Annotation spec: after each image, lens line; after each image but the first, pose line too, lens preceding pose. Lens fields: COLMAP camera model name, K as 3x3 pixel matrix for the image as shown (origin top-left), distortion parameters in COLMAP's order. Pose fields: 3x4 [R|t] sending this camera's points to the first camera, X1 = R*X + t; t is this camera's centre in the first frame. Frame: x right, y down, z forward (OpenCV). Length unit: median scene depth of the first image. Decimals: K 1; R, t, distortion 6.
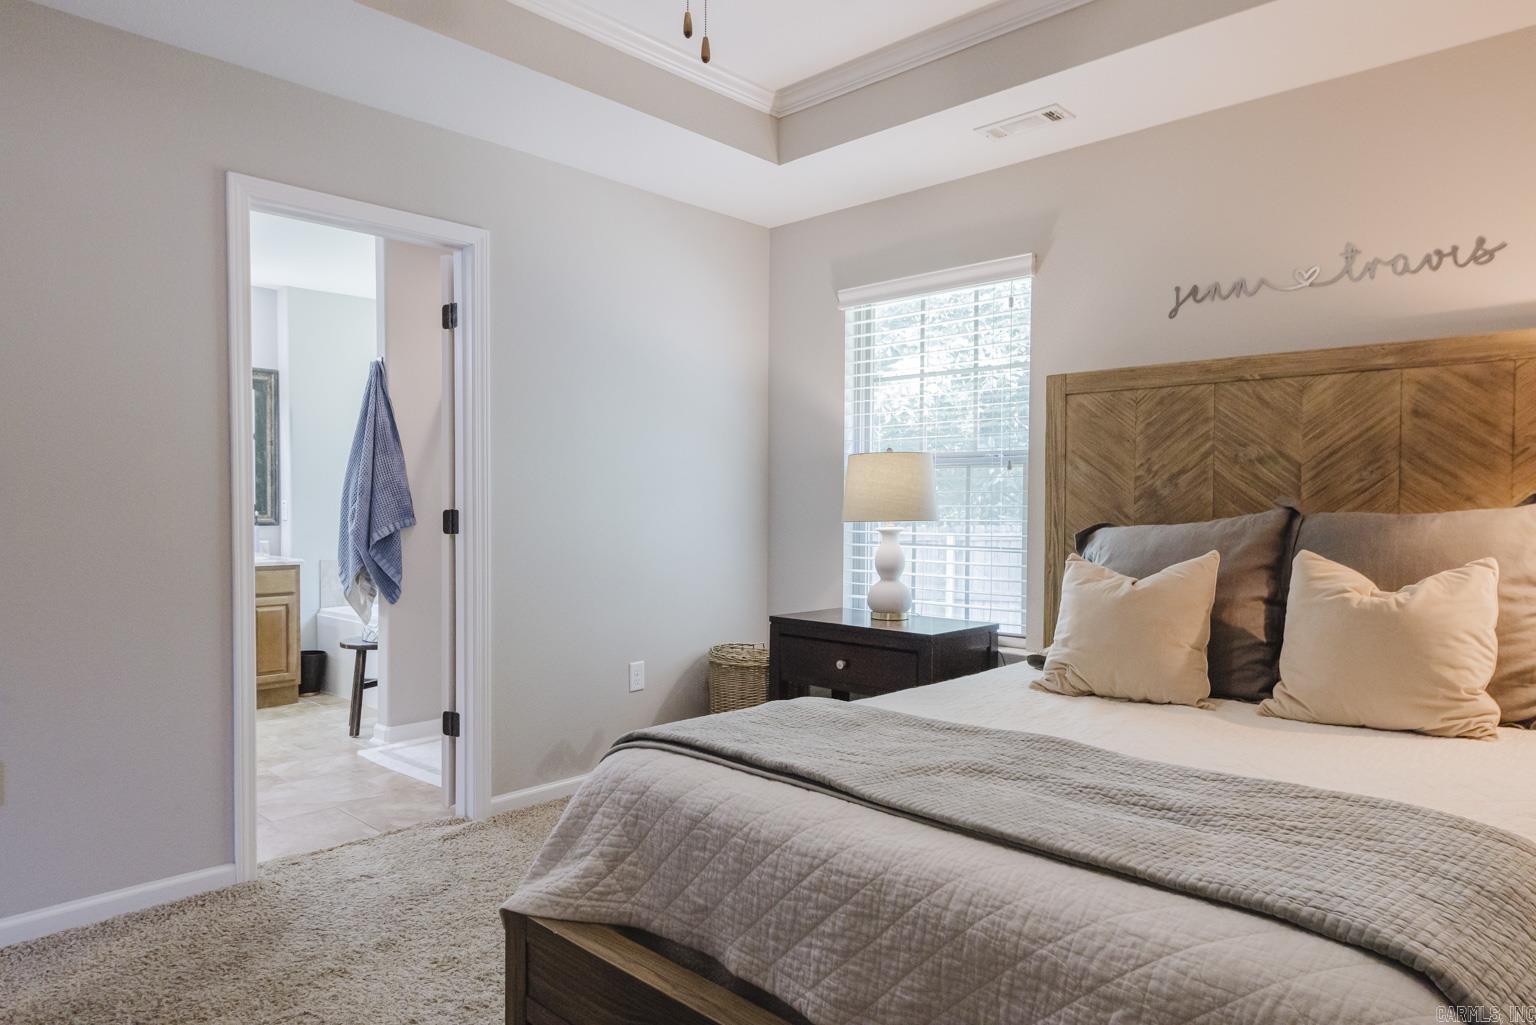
lens RADIAL K [[955.6, 0, 762.8], [0, 955.6, 511.9], [0, 0, 1]] dist [0.013876, 0.000557]
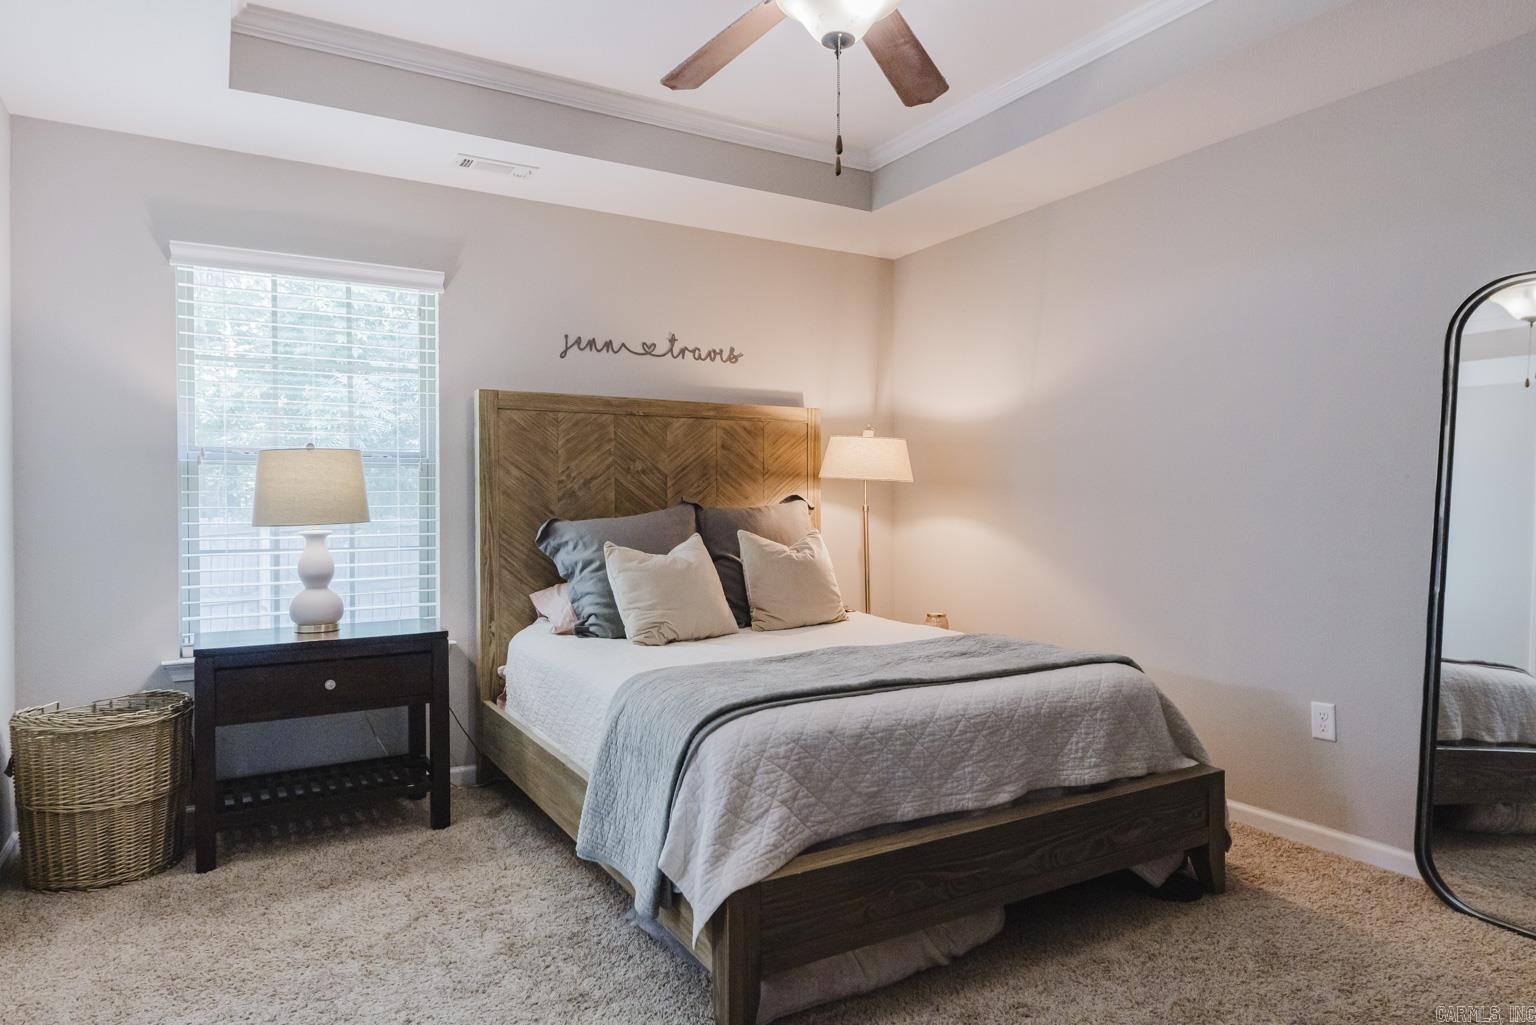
lens RADIAL K [[955.6, 0, 763.6], [0, 955.6, 507.6], [0, 0, 1]] dist [0.013876, 0.000557]
pose [[0.266174, -0.011833, 0.963852, -0.844299], [0.016175, 0.999839, 0.007808, -0.008263], [-0.963789, 0.013512, 0.266323, 0.457943]]
